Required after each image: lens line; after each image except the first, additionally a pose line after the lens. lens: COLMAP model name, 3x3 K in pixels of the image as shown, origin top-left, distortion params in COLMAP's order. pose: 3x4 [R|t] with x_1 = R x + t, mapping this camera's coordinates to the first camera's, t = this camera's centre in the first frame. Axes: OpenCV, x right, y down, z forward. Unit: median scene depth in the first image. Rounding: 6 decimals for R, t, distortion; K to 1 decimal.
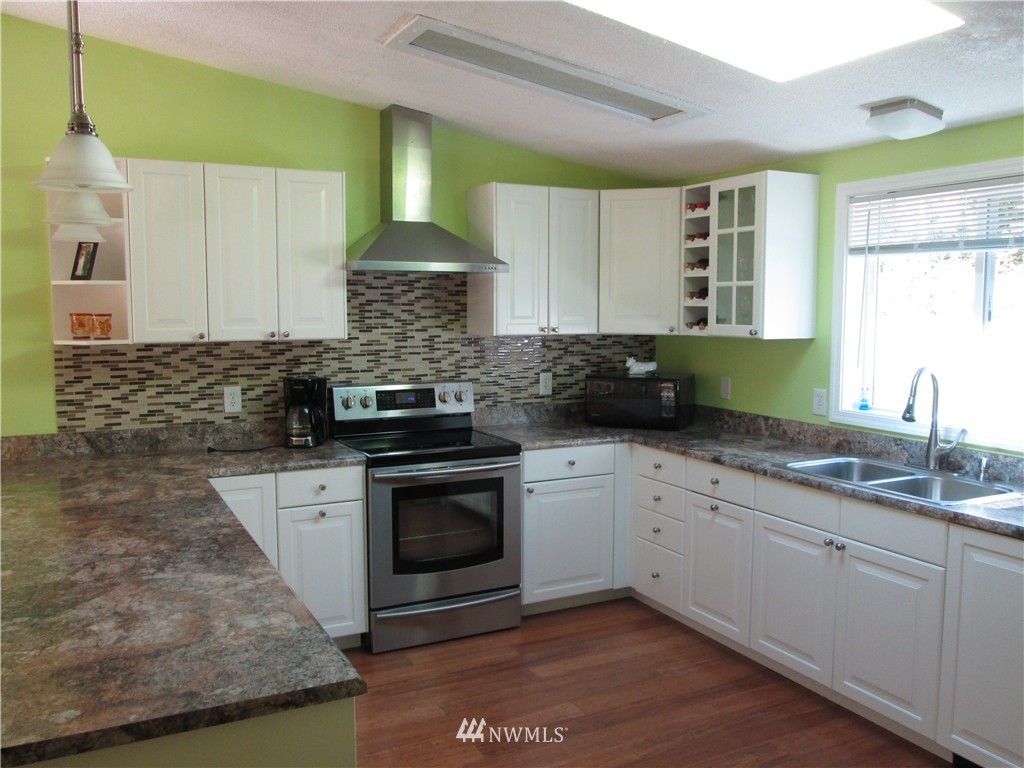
lens RADIAL K [[862.8, 0, 512.9], [0, 862.8, 381.6], [0, 0, 1]] dist [-0.021075, 0.012576]
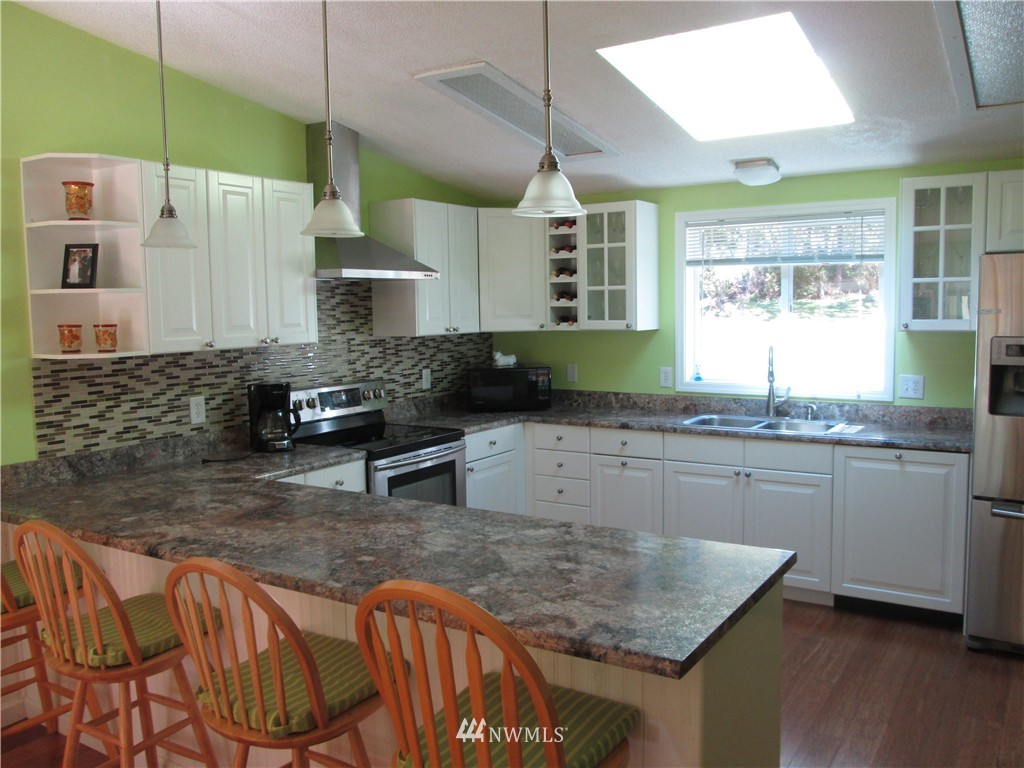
lens RADIAL K [[862.8, 0, 514.9], [0, 862.8, 381.3], [0, 0, 1]] dist [-0.021075, 0.012576]
pose [[0.862132, -0.060525, 0.503055, -0.514599], [0.063125, 0.997935, 0.011883, -0.000706], [-0.502736, 0.021510, 0.864173, -0.022283]]
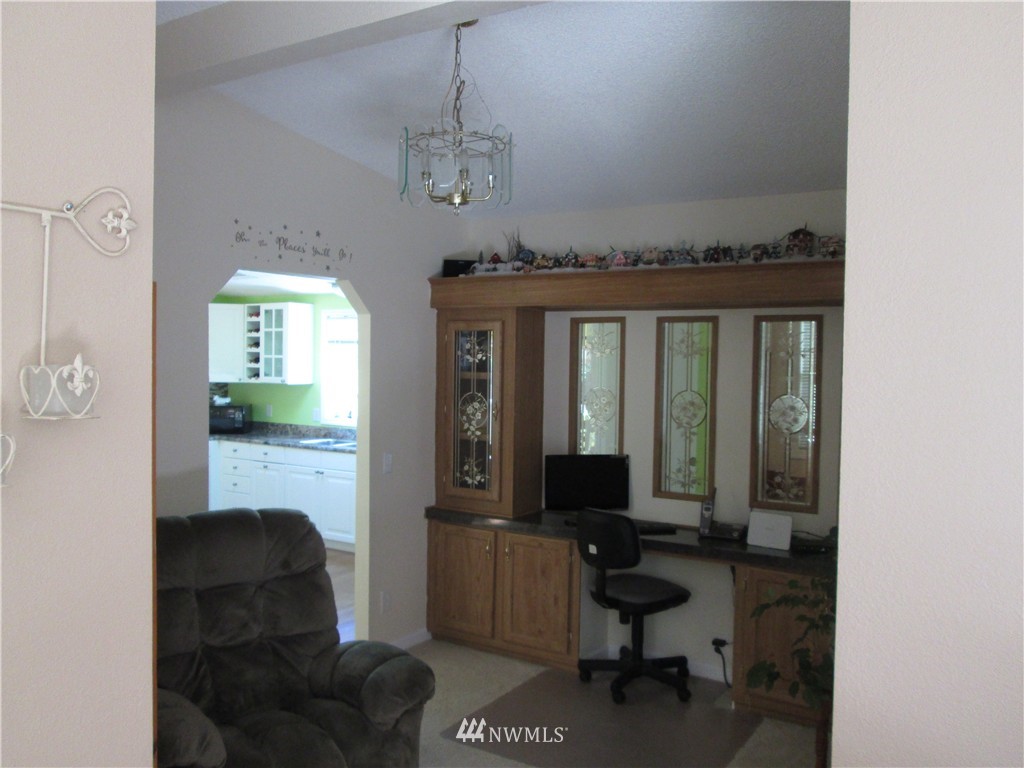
lens RADIAL K [[862.8, 0, 507.7], [0, 862.8, 380.4], [0, 0, 1]] dist [-0.021075, 0.012576]
pose [[0.868301, -0.000437, 0.496037, -0.266480], [0.031624, 0.998014, -0.054477, 0.068766], [-0.495028, 0.062989, 0.866591, -1.013346]]
